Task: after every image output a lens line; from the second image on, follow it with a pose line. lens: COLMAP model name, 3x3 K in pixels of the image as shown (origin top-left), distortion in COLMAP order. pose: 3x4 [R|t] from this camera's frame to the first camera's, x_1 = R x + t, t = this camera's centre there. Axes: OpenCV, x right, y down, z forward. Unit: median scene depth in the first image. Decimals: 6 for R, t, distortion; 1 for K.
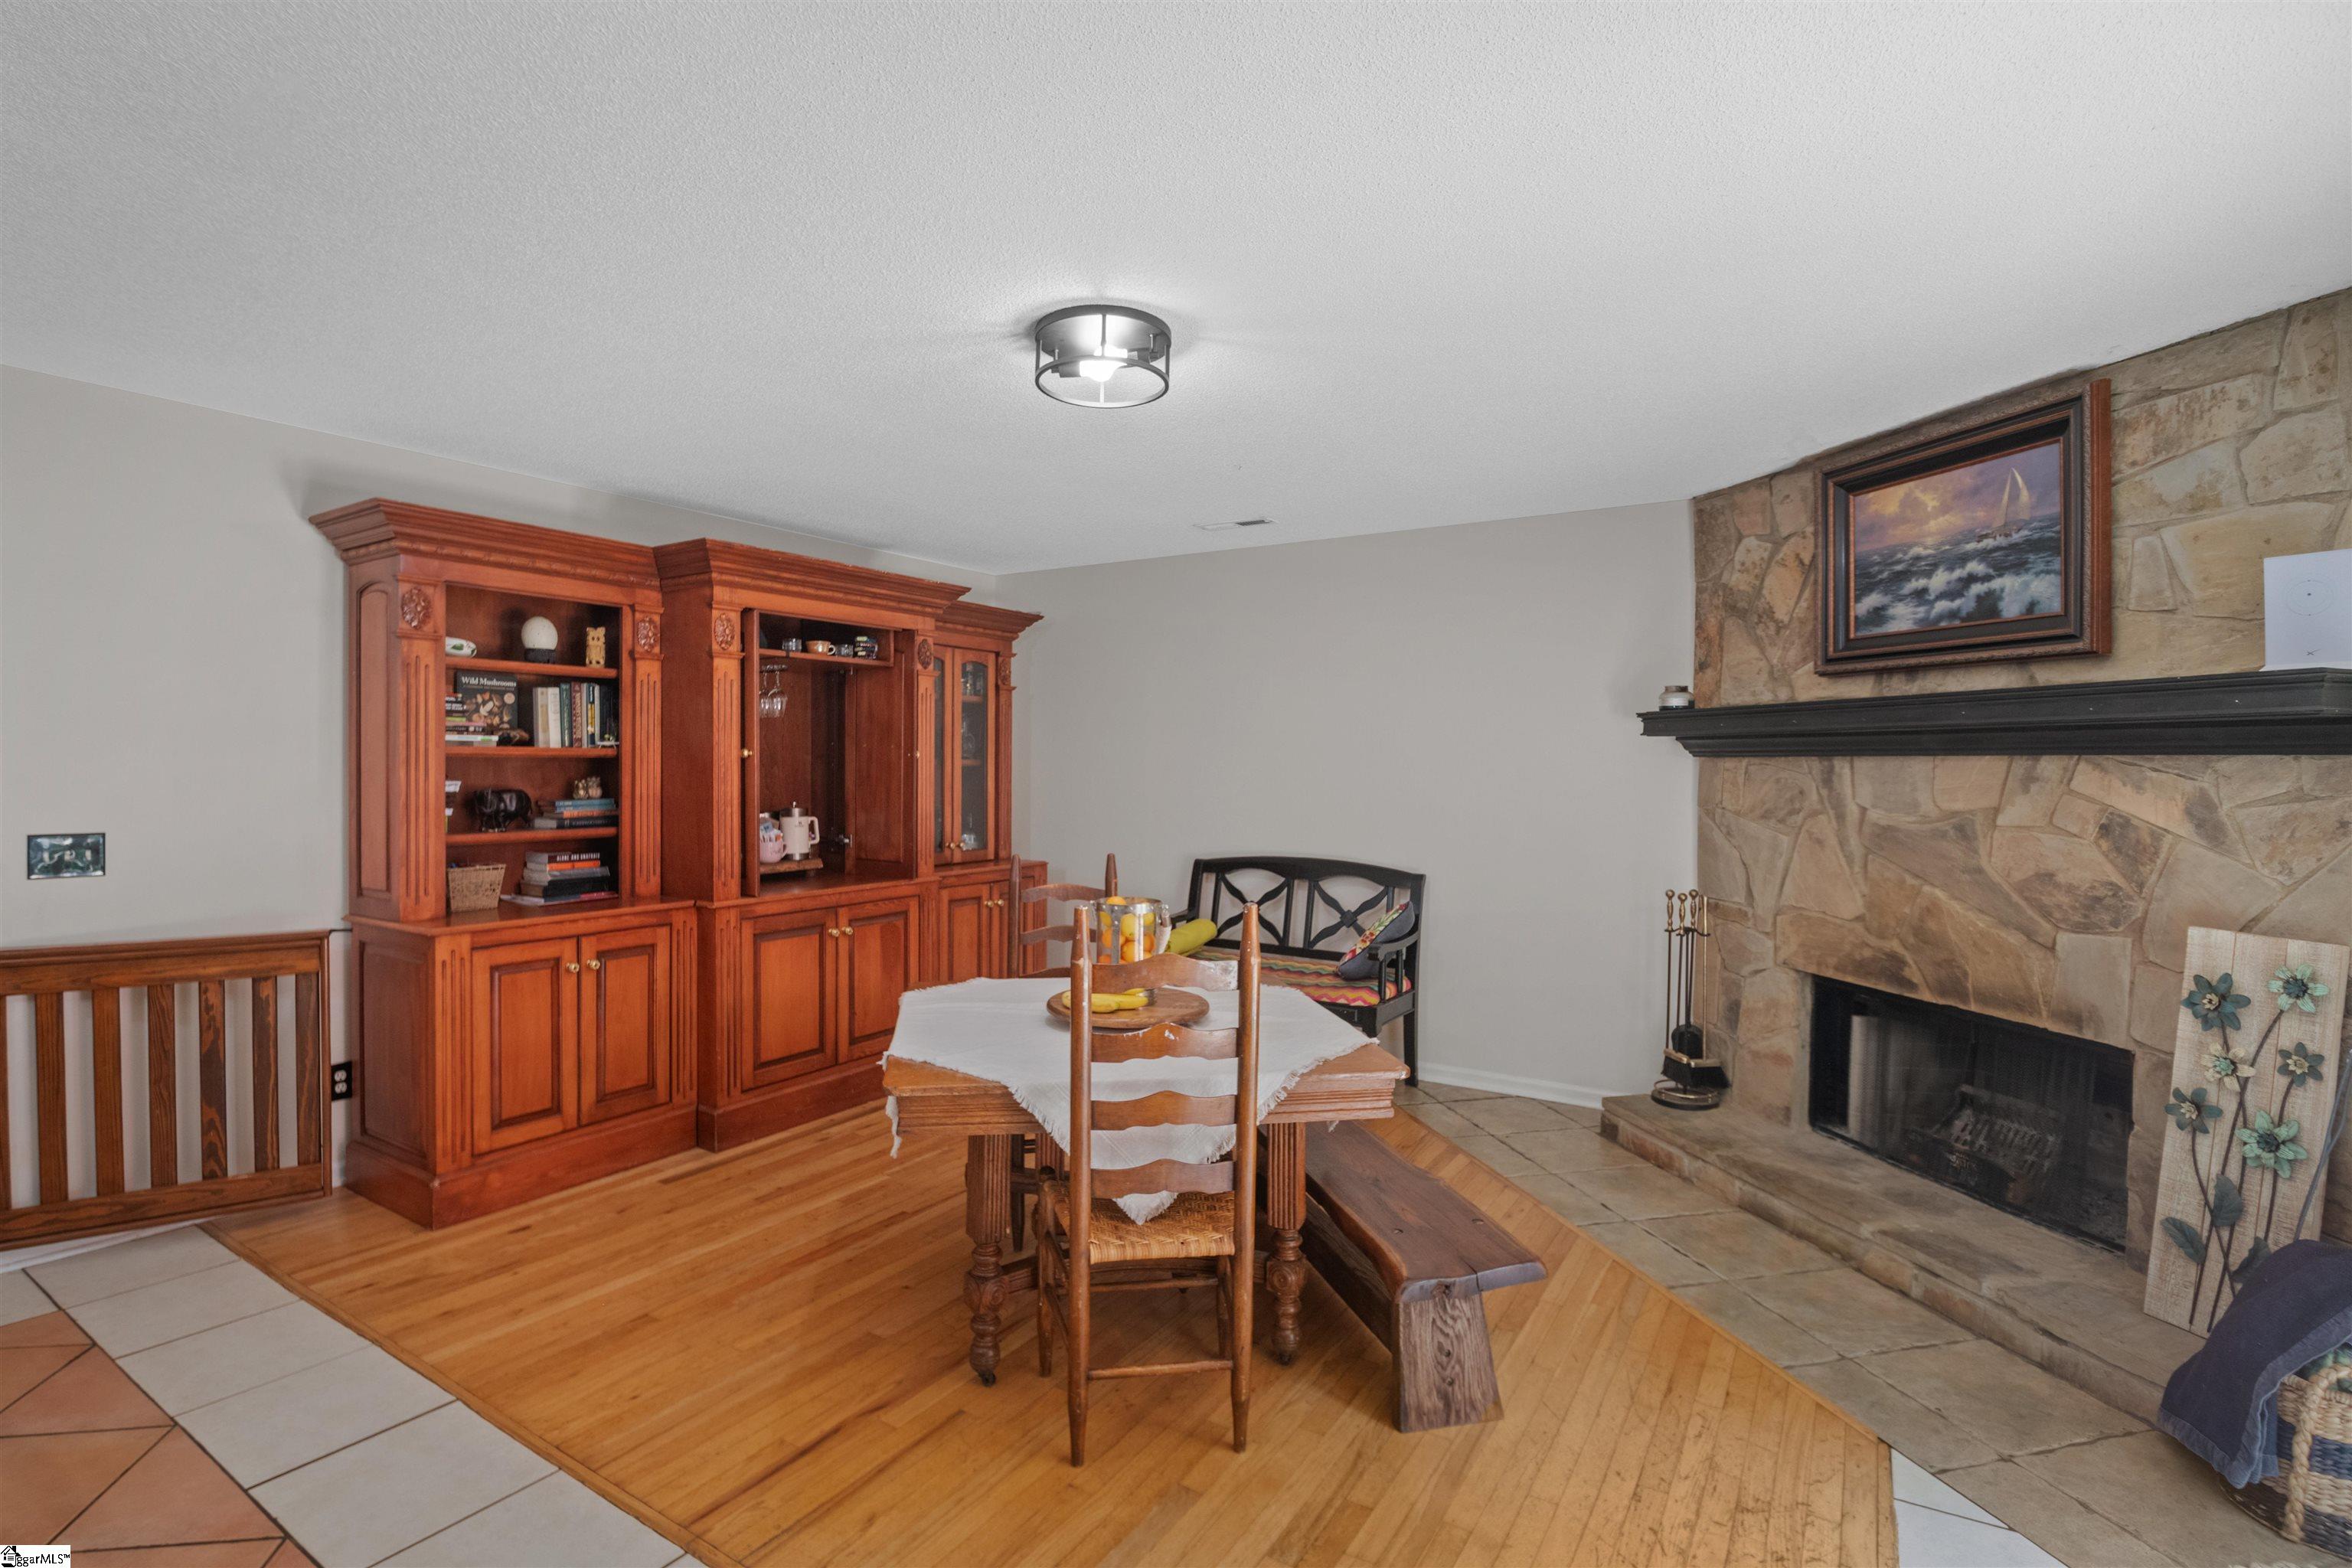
lens RADIAL K [[1133.9, 0, 1181.8], [0, 1133.9, 768.6], [0, 0, 1]] dist [-0.017493, -0.015948]
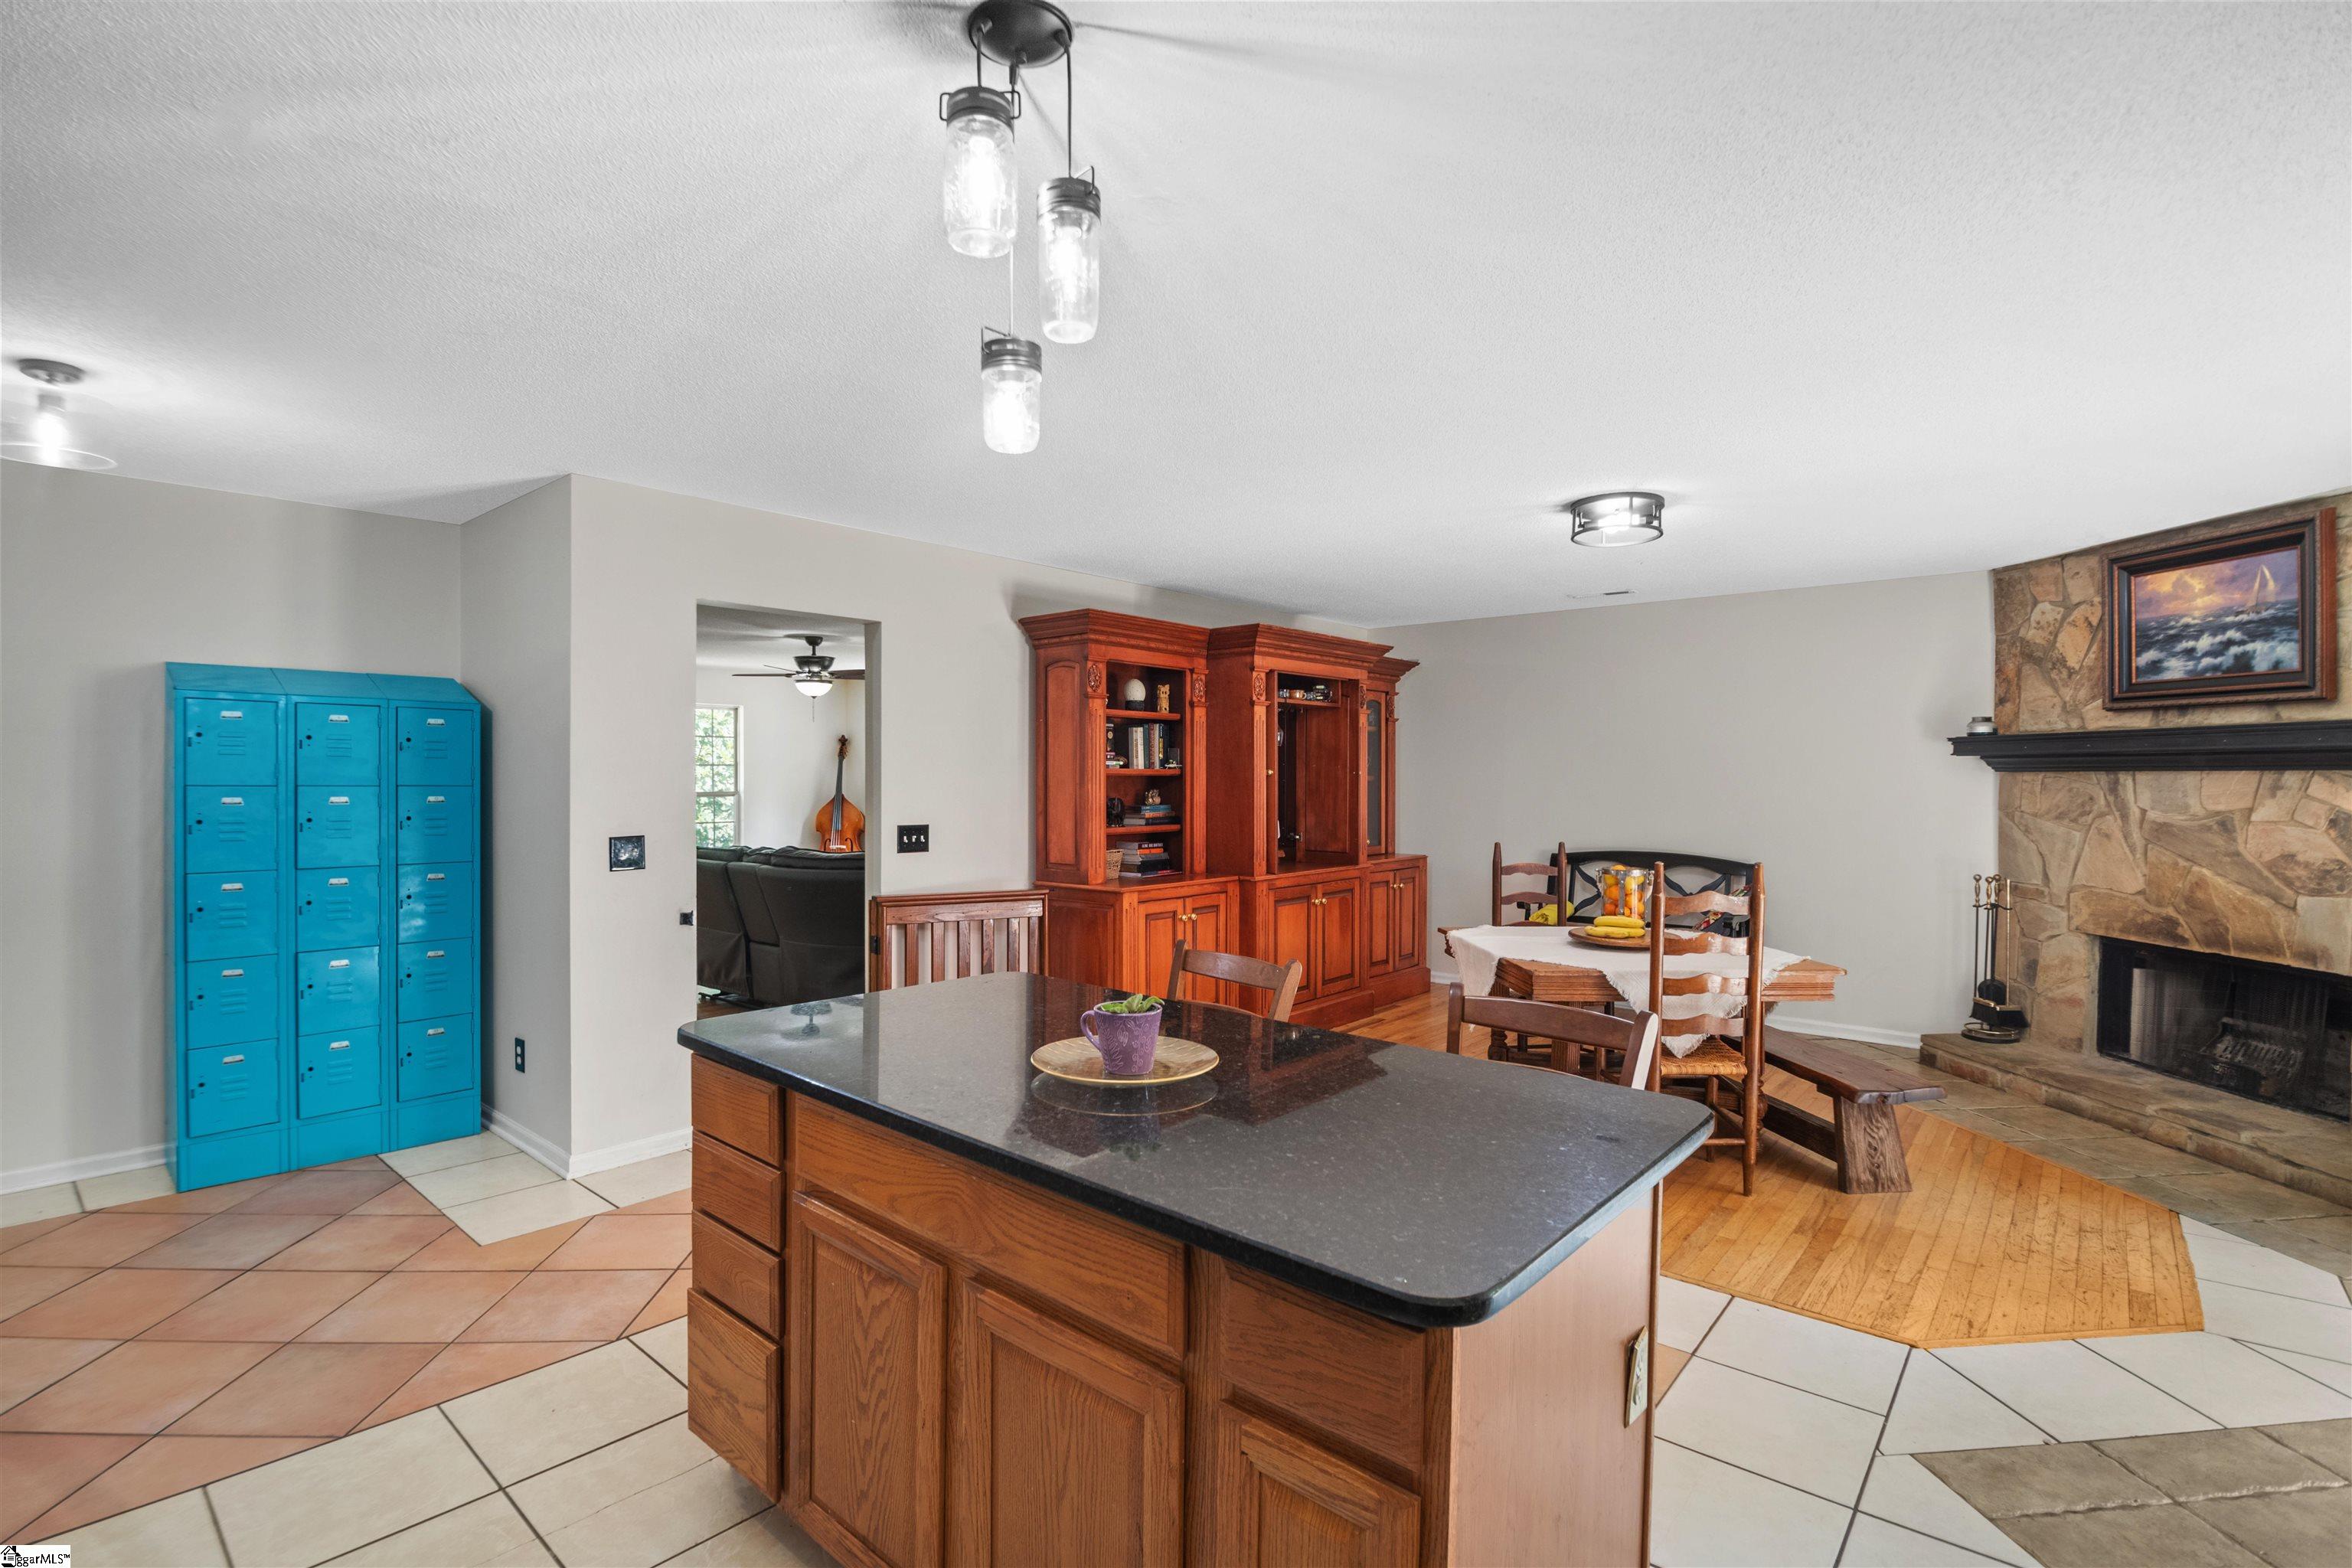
lens RADIAL K [[1142.6, 0, 1147.7], [0, 1142.6, 780.1], [0, 0, 1]] dist [-0.032558, -0.006032]
pose [[0.986903, -0.003577, -0.161276, -0.383179], [0.003186, 0.999991, -0.002681, -0.000611], [0.161284, 0.002132, 0.986906, -0.538199]]
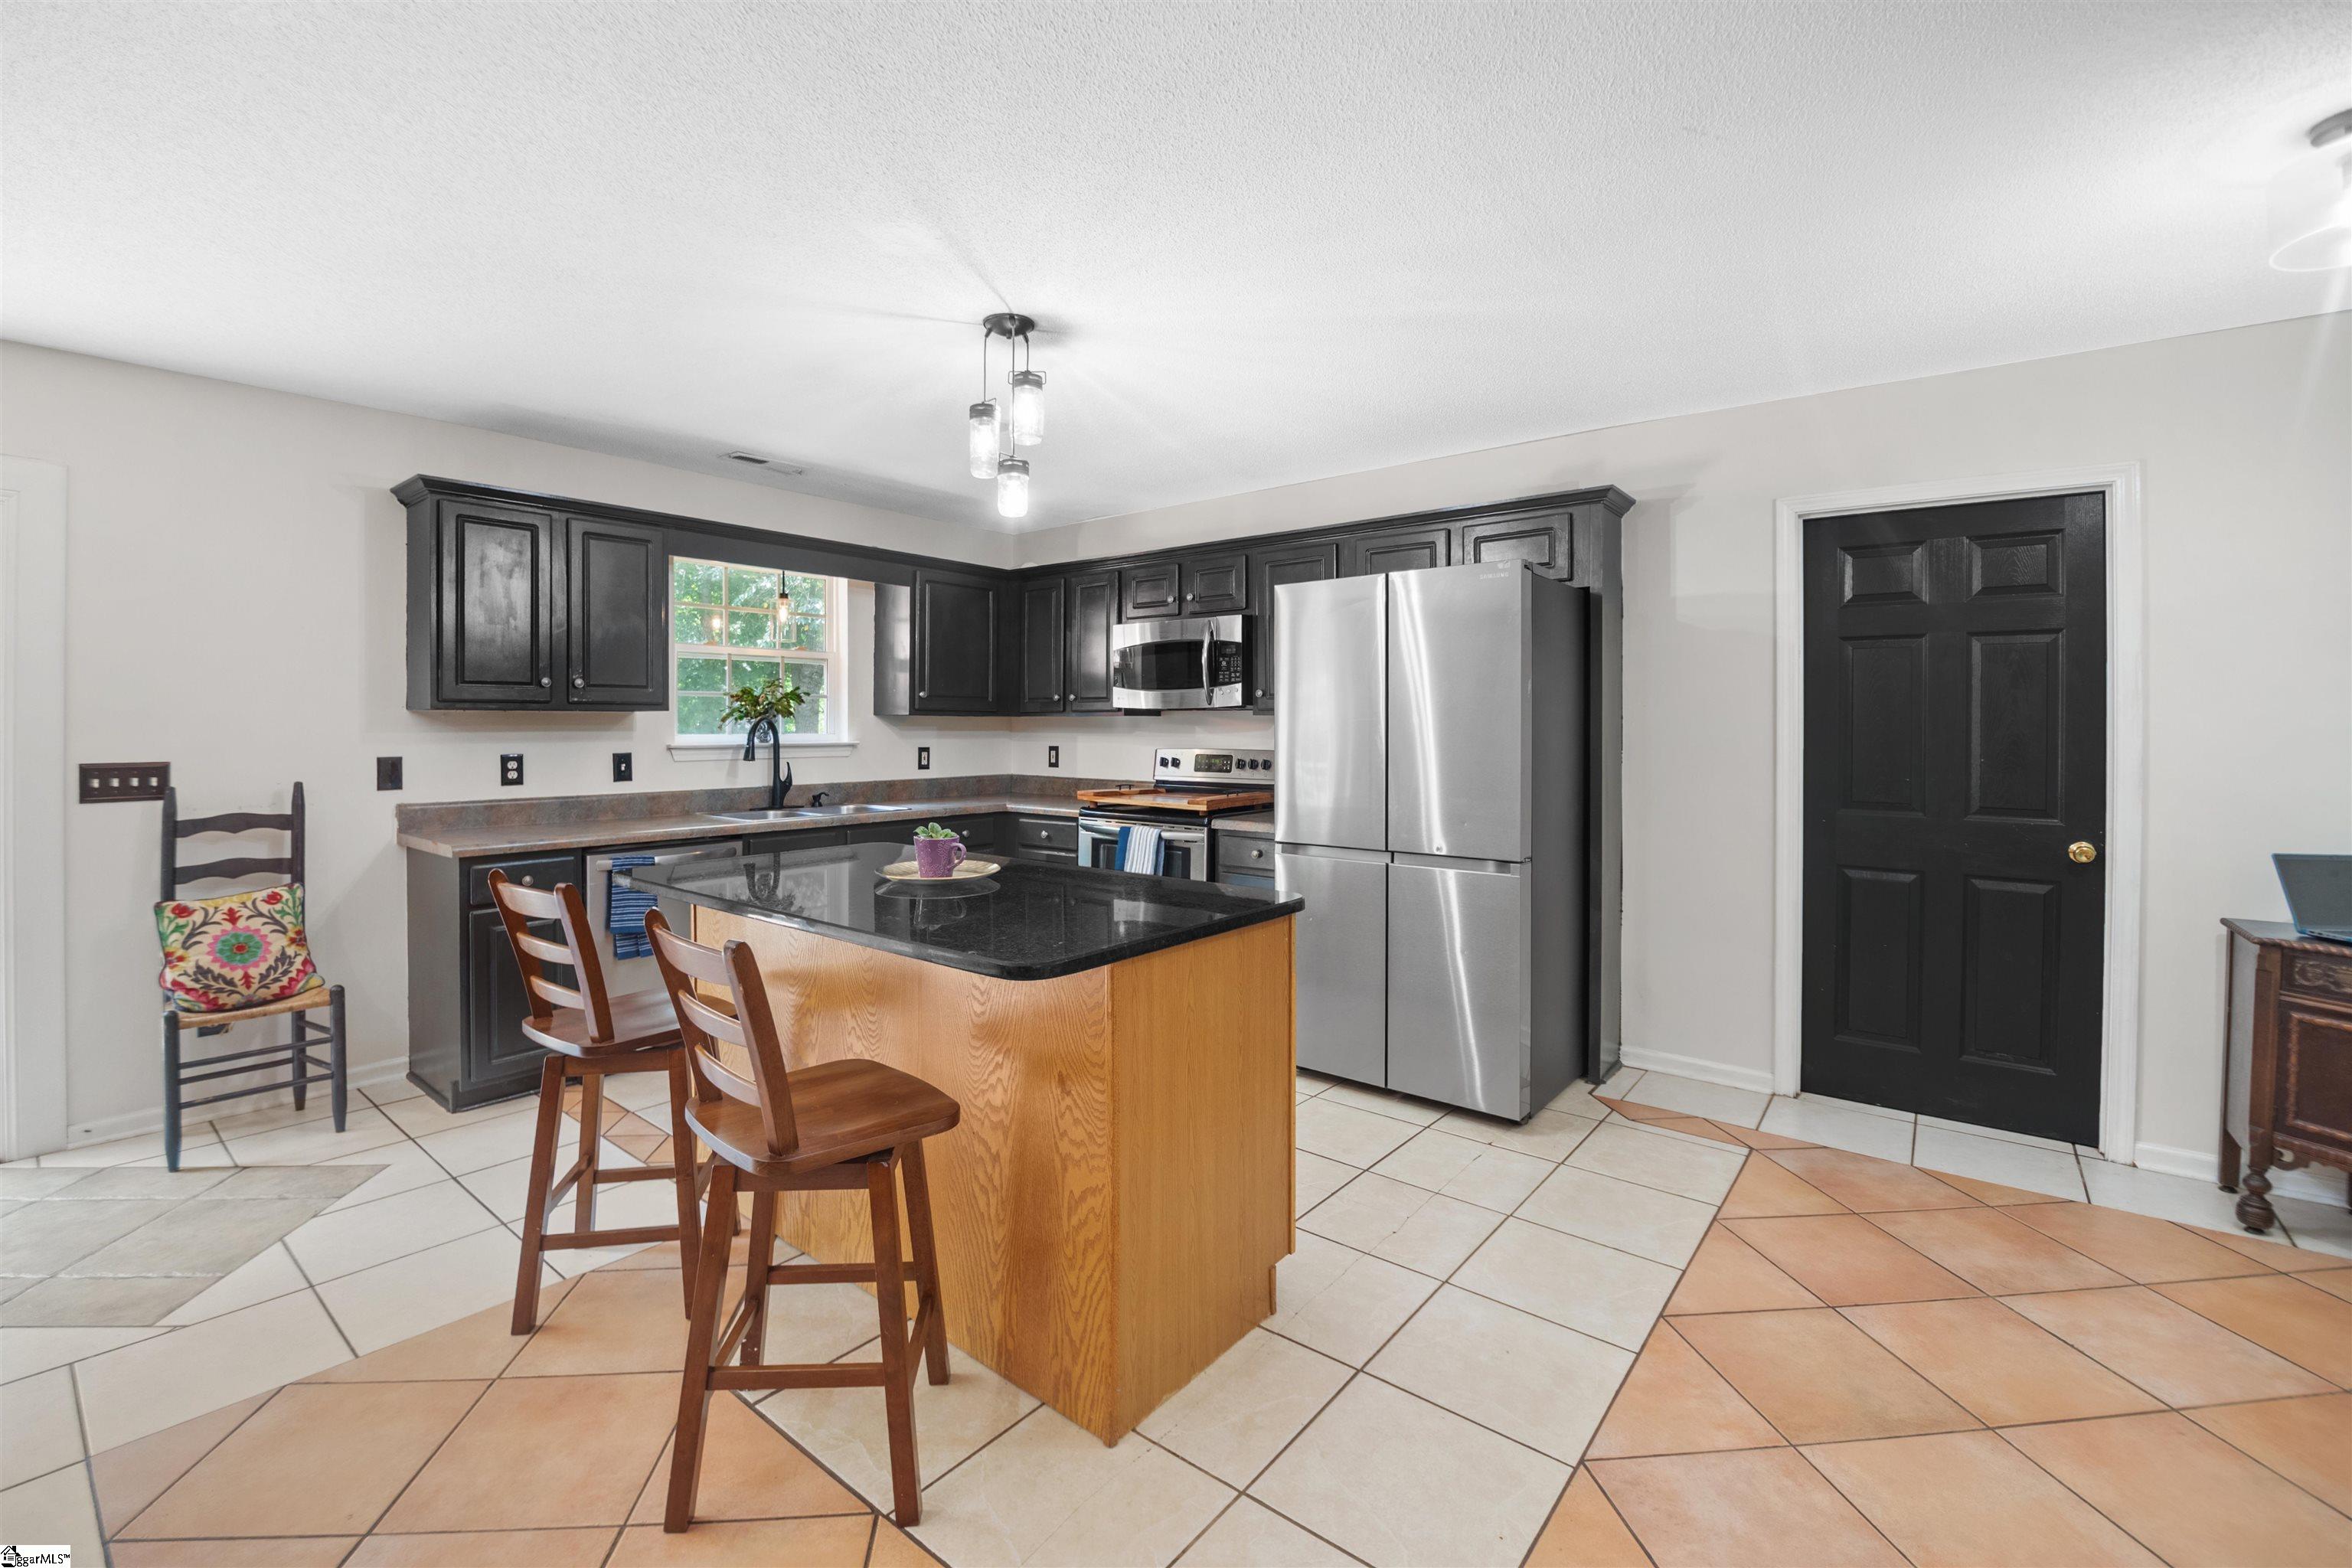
lens RADIAL K [[988.0, 0, 1133.1], [0, 988.0, 722.9], [0, 0, 1]] dist [-0.012224, -0.007520]
pose [[-0.990872, -0.008238, 0.134555, -0.748799], [-0.006628, 0.999901, 0.012408, 0.021133], [-0.134644, 0.011403, -0.990828, 0.768223]]
